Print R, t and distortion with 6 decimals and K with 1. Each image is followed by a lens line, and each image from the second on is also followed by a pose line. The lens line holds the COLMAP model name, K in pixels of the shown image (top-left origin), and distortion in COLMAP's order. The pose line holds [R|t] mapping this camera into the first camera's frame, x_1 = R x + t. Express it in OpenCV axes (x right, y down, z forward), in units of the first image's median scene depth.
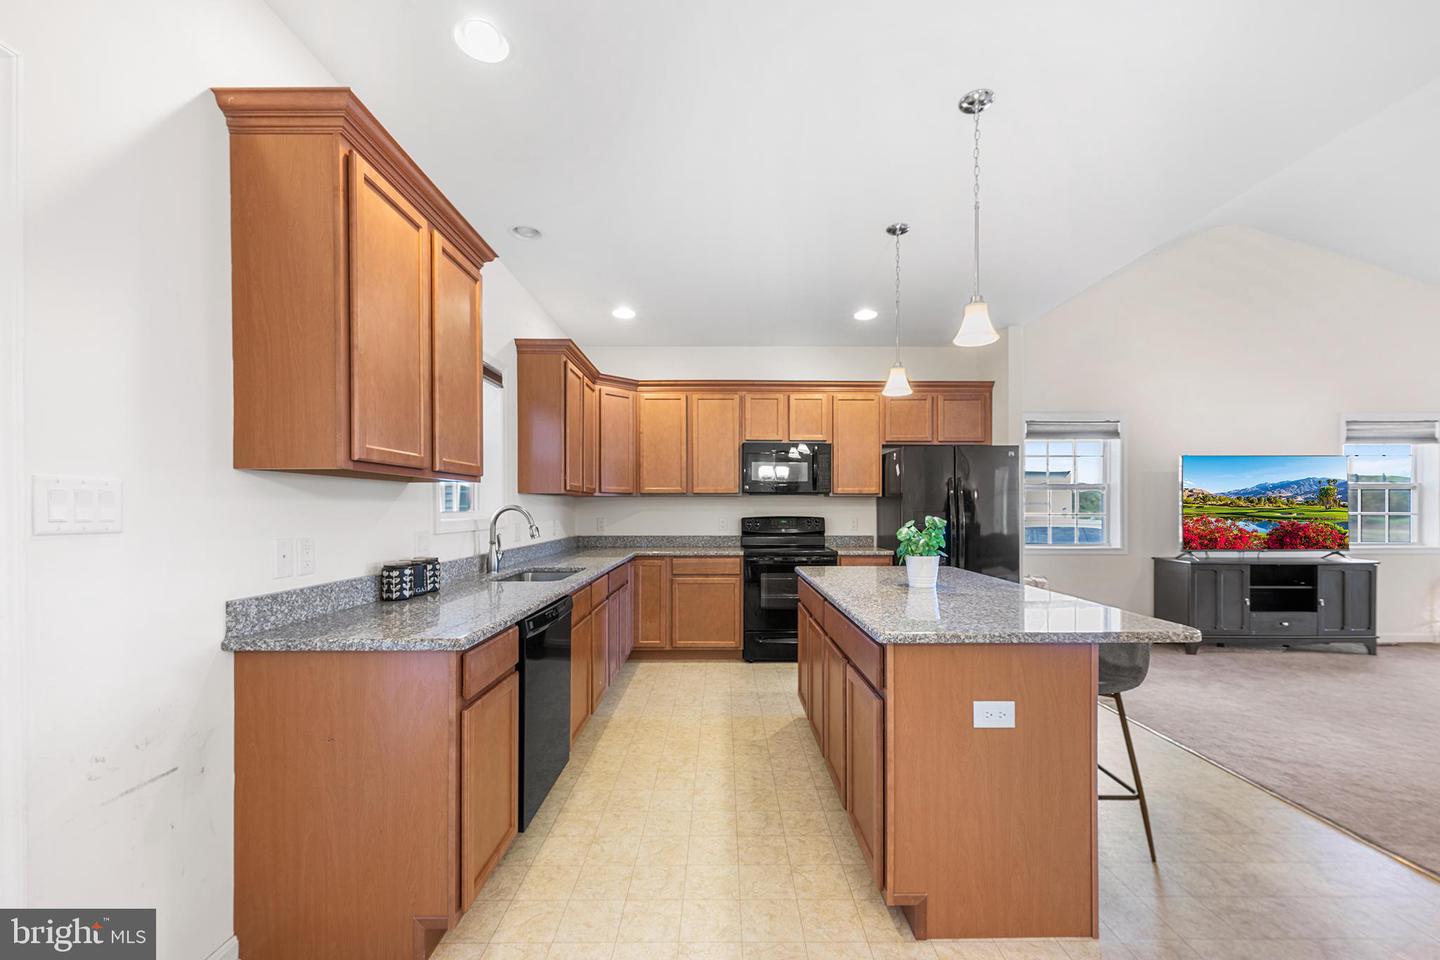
lens RADIAL K [[572.5, 0, 726.2], [0, 572.5, 511.6], [0, 0, 1]] dist [0.002700, -0.000438]
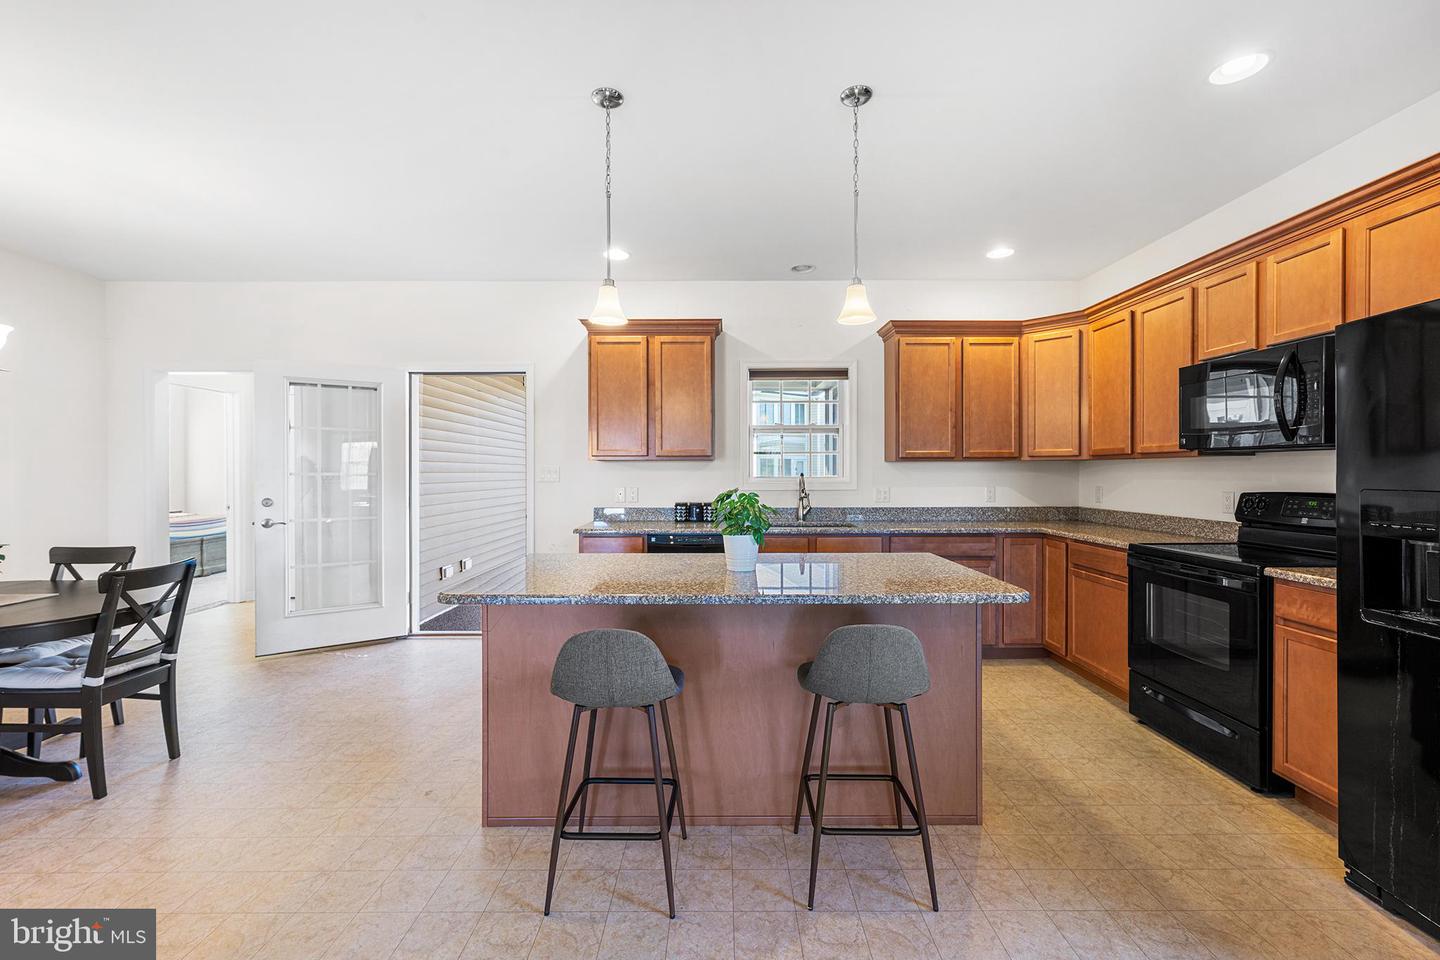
lens RADIAL K [[598.2, 0, 719.9], [0, 598.2, 469.5], [0, 0, 1]] dist [-0.003626, -0.000152]
pose [[0.005199, -0.001634, -0.999985, 0.649980], [-0.003744, 0.999992, -0.001654, -0.009312], [0.999979, 0.003753, 0.005193, 0.501340]]
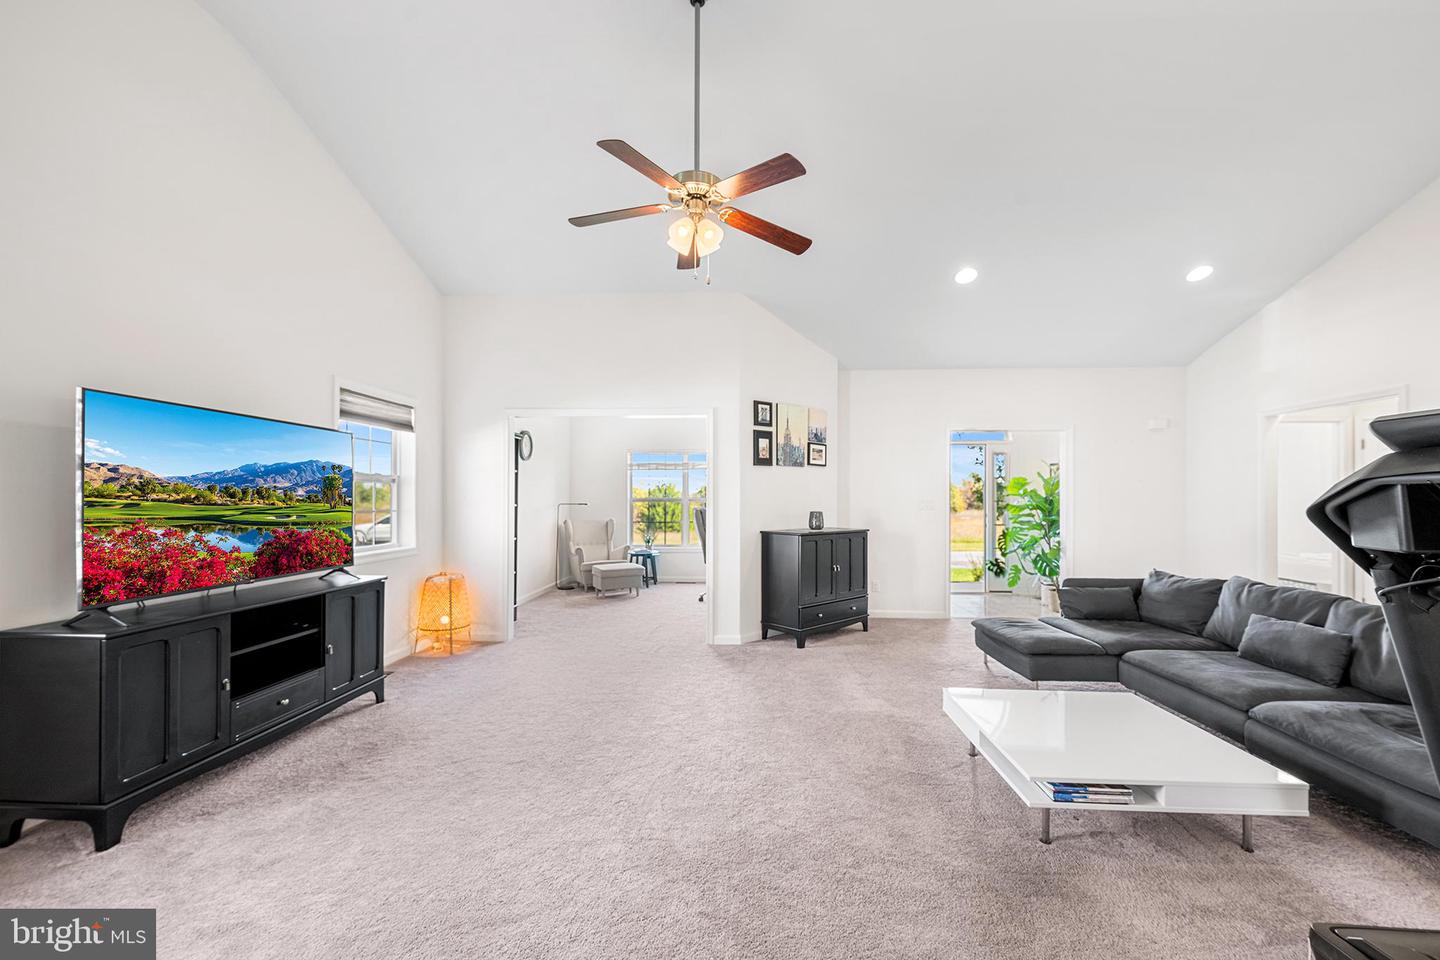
lens RADIAL K [[572.5, 0, 731.9], [0, 572.5, 494.9], [0, 0, 1]] dist [0.002700, -0.000438]
pose [[0.028043, 0.013175, 0.999520, 0.385136], [0.010562, 0.999853, -0.013475, -0.005846], [-0.999551, 0.010935, 0.027900, 0.510577]]
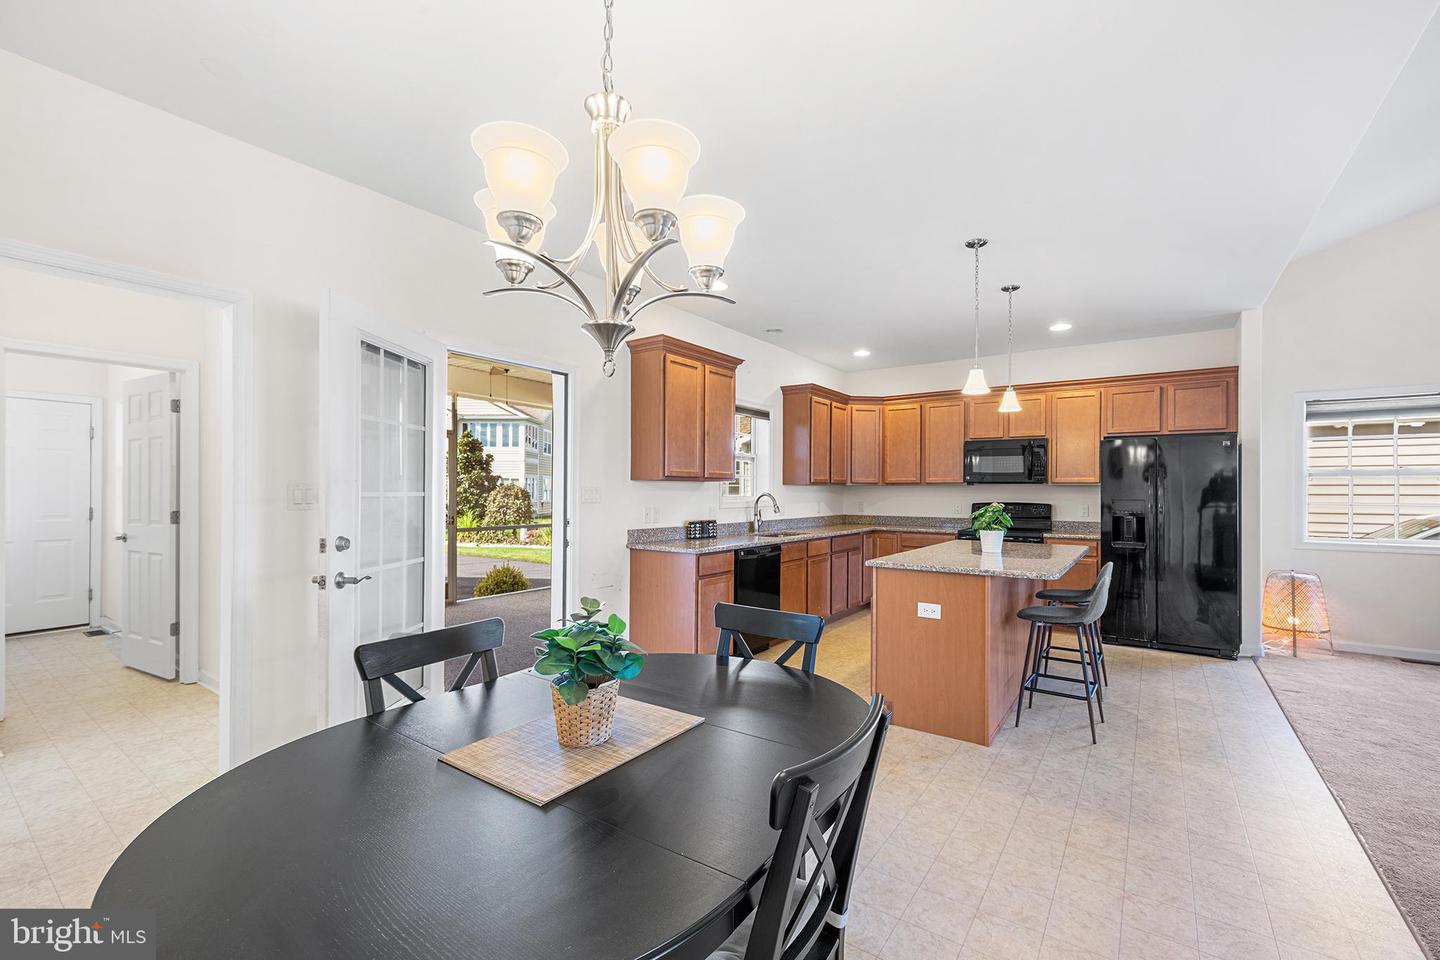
lens RADIAL K [[598.2, 0, 729.3], [0, 598.2, 486.6], [0, 0, 1]] dist [-0.003626, -0.000152]
pose [[0.814191, 0.000149, -0.580597, 0.351899], [-0.008656, 0.999892, -0.011882, -0.004685], [0.580532, 0.014700, 0.814105, -0.310219]]
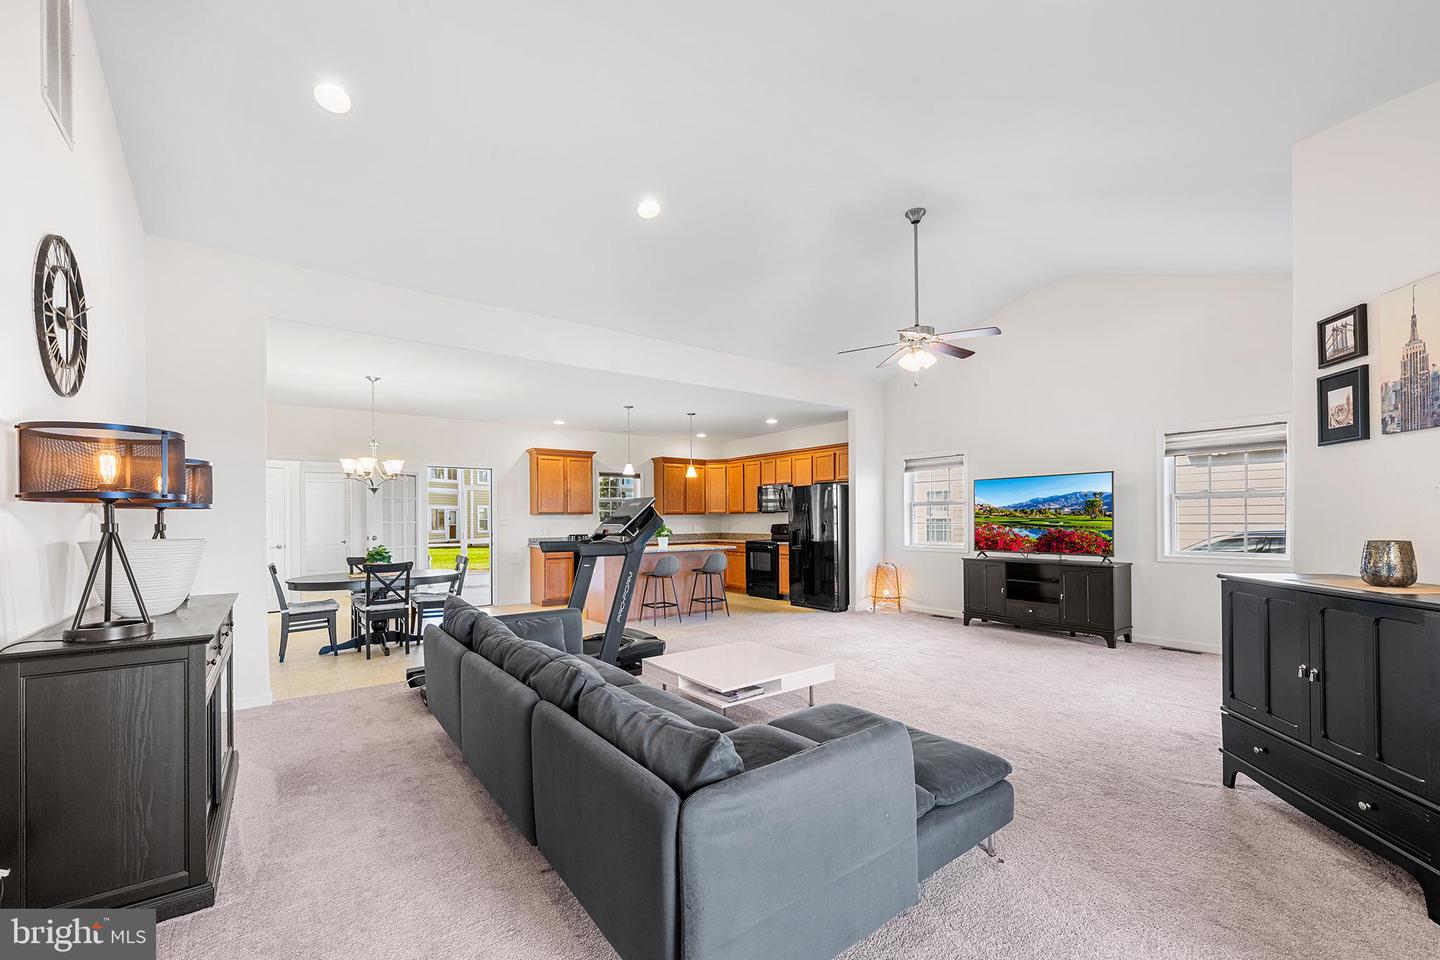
lens RADIAL K [[572.5, 0, 733.7], [0, 572.5, 516.3], [0, 0, 1]] dist [0.002700, -0.000438]
pose [[0.617938, -0.007593, -0.786190, 1.512566], [0.004280, 0.999971, -0.006293, -0.004692], [0.786215, 0.000524, 0.617953, -0.284235]]
